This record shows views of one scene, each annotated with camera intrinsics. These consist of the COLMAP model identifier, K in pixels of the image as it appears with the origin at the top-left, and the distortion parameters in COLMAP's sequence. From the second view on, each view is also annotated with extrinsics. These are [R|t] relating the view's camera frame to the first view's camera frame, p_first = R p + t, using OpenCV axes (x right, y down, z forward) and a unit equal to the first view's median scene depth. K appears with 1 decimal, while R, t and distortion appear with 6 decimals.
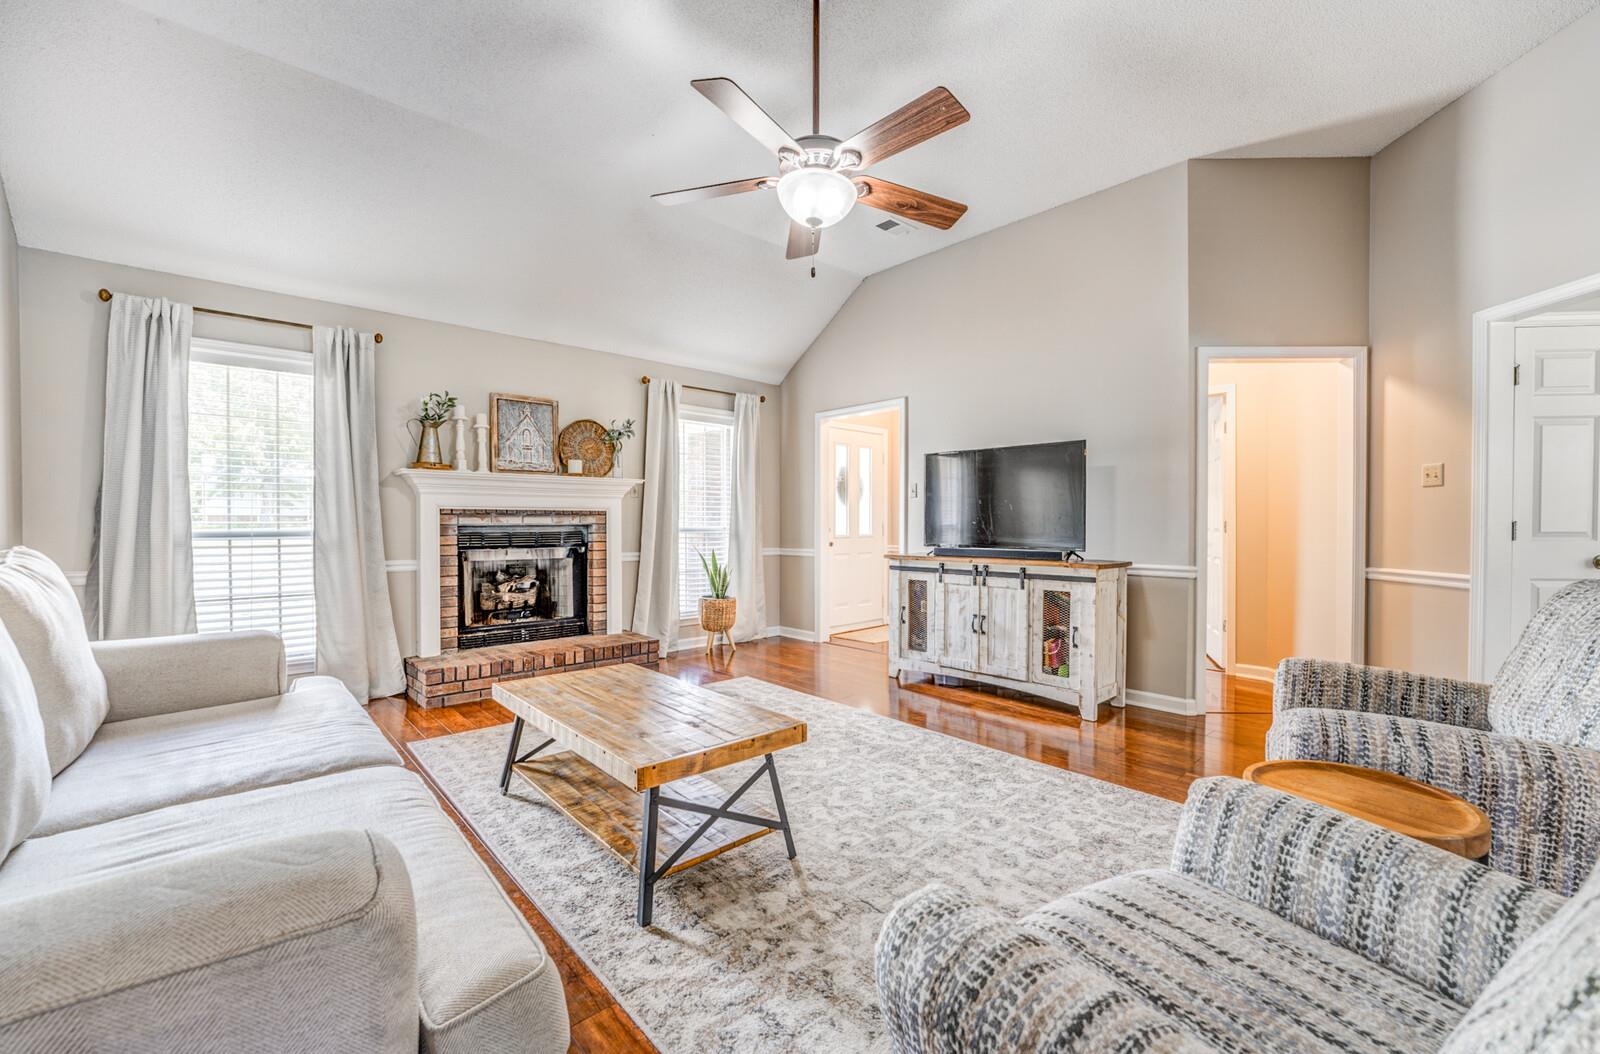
lens RADIAL K [[647.7, 0, 795.0], [0, 647.7, 528.1], [0, 0, 1]] dist [-0.014024, -0.000290]
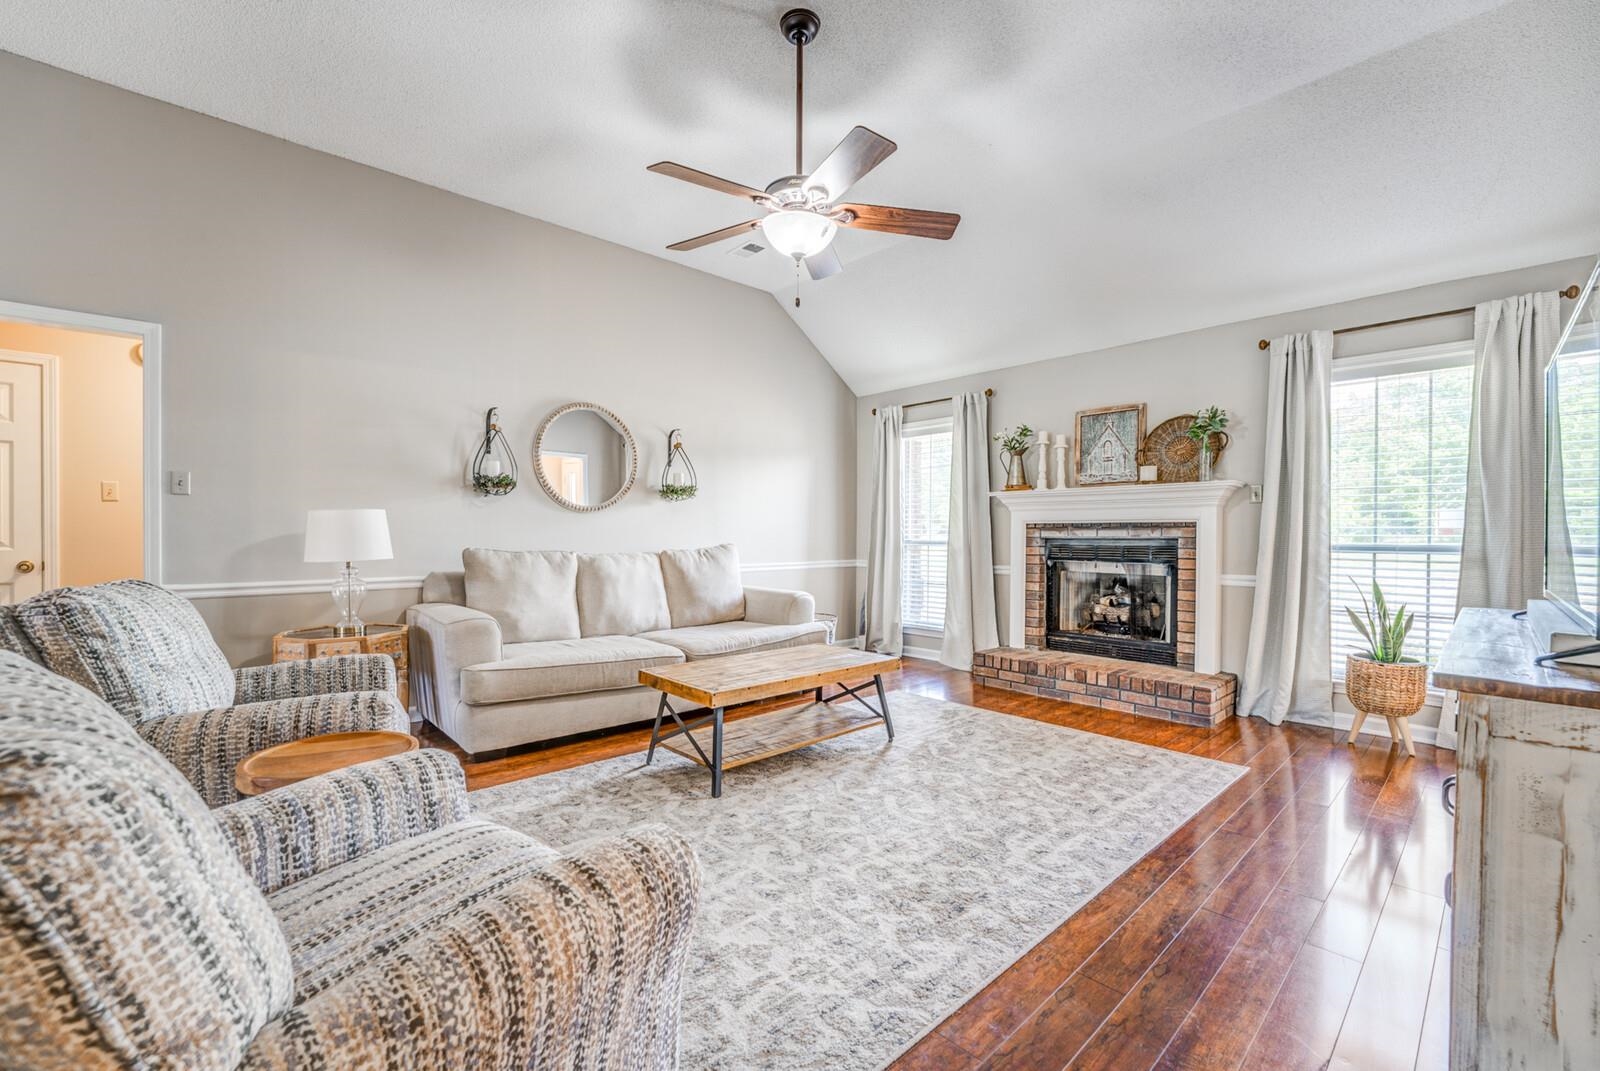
lens RADIAL K [[662.6, 0, 789.0], [0, 662.6, 541.5], [0, 0, 1]] dist [-0.014821, -0.000147]
pose [[0.005792, 0.011581, -0.999916, 0.585570], [-0.011244, 0.999870, 0.011516, -0.005796], [0.999920, 0.011176, 0.005921, 0.510267]]
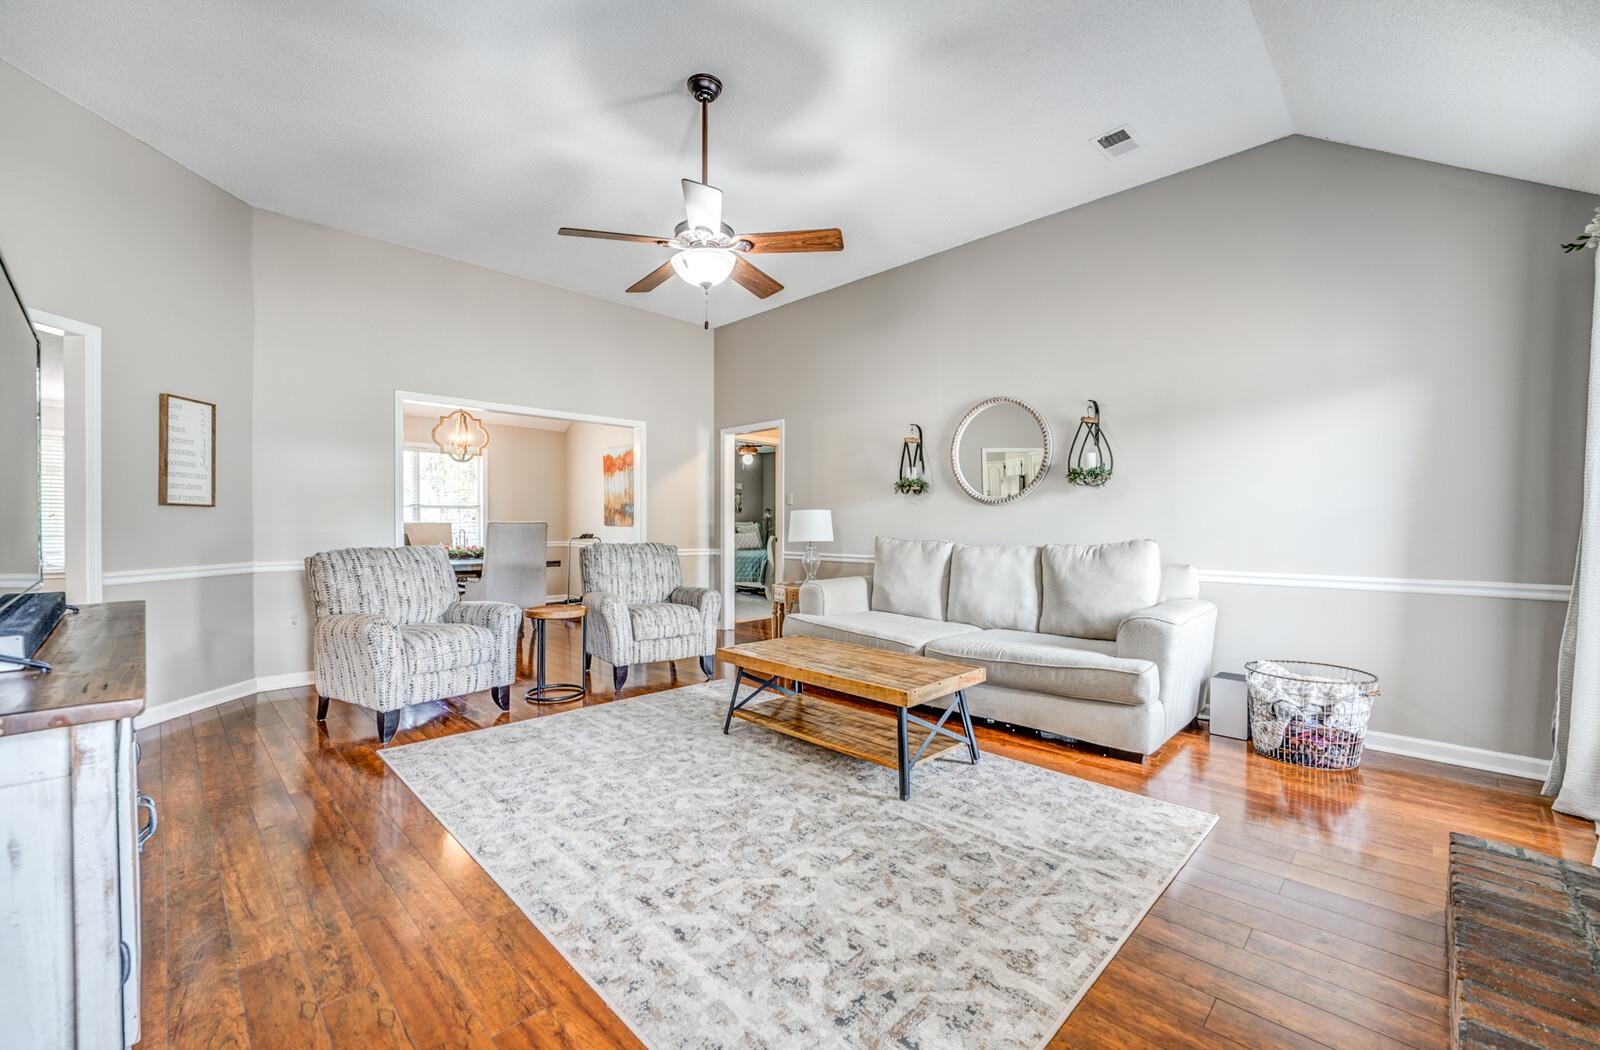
lens RADIAL K [[647.7, 0, 809.8], [0, 647.7, 521.8], [0, 0, 1]] dist [-0.014024, -0.000290]
pose [[-0.997721, -0.005290, -0.067265, -0.045051], [-0.005535, 0.999979, 0.003451, -0.011641], [0.067245, 0.003816, -0.997729, 1.182473]]
